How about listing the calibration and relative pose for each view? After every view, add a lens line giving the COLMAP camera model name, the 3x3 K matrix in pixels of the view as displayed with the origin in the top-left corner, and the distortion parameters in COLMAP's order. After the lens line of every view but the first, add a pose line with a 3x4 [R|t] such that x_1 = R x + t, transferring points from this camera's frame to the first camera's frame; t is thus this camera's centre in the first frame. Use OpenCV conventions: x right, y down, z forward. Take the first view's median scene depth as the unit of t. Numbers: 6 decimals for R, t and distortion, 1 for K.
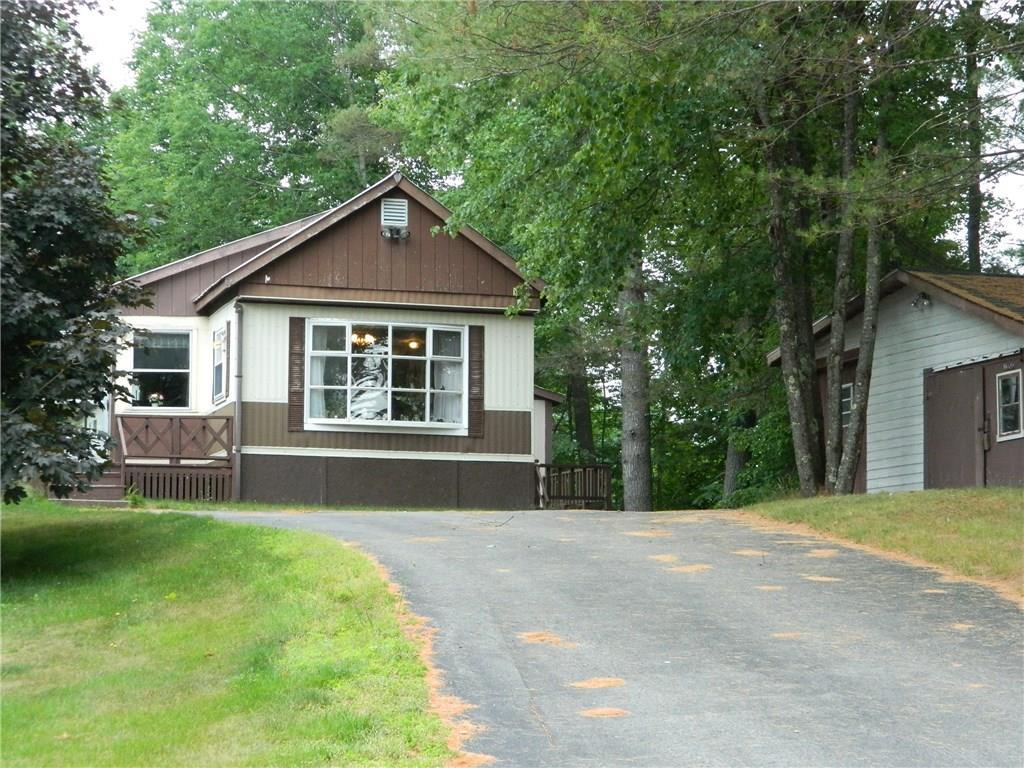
lens RADIAL K [[2480.4, 0, 512.0], [0, 2480.4, 384.0], [0, 0, 1]] dist [0.050371, 0.093911]
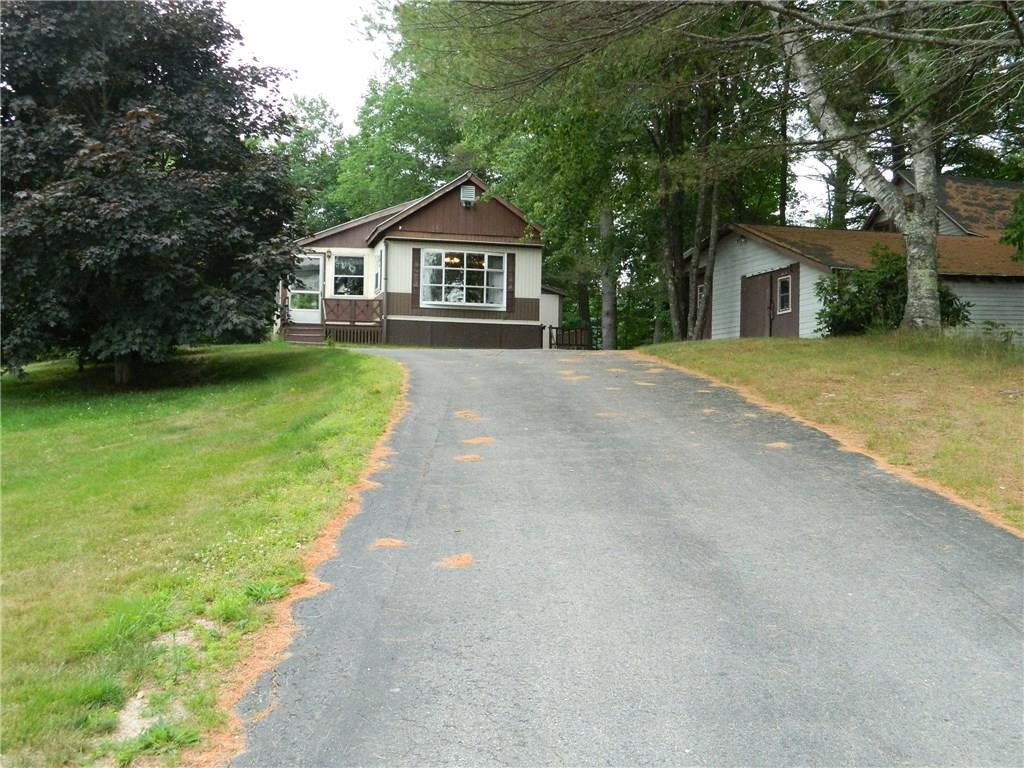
lens RADIAL K [[1219.1, 0, 512.0], [0, 1219.1, 384.0], [0, 0, 1]] dist [0.021284, 0.013145]
pose [[0.998544, 0.010376, -0.052931, 0.037861], [-0.006394, 0.997174, 0.074849, 0.006637], [0.053558, -0.074402, 0.995789, 0.059822]]
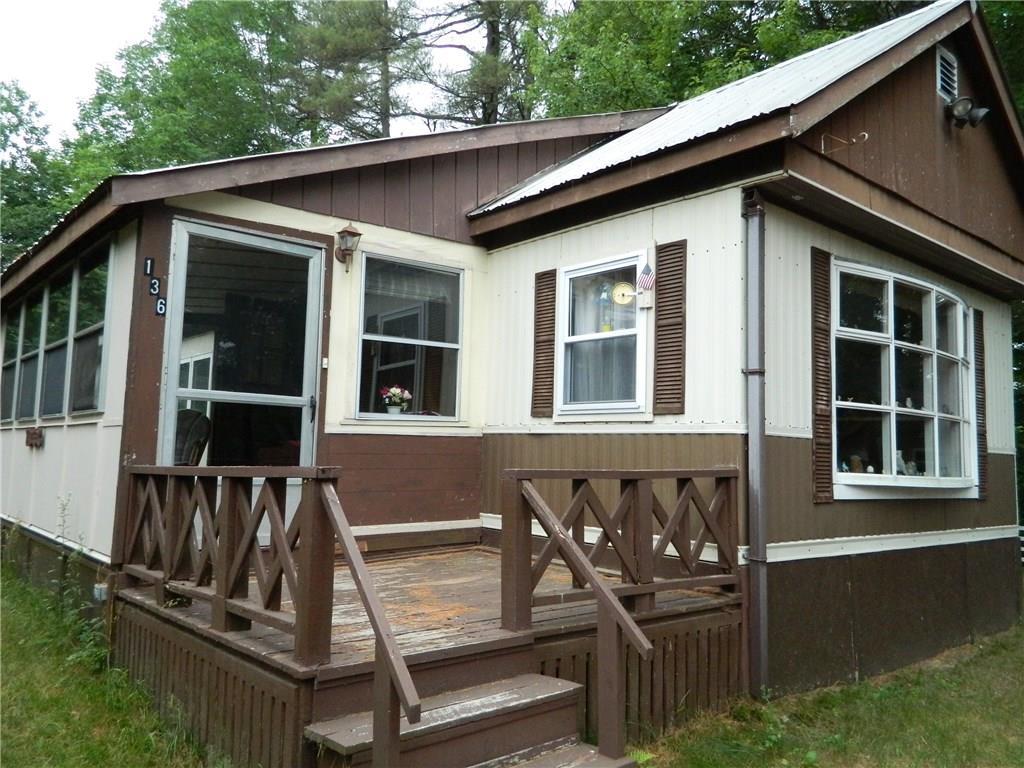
lens RADIAL K [[778.4, 0, 479.0], [0, 778.4, 385.4], [0, 0, 1]] dist [-0.002778, -0.000875]
pose [[0.914953, 0.061704, 0.398816, -0.200833], [-0.070065, 0.997522, 0.006405, 0.001534], [-0.397433, -0.033803, 0.917008, 0.895833]]
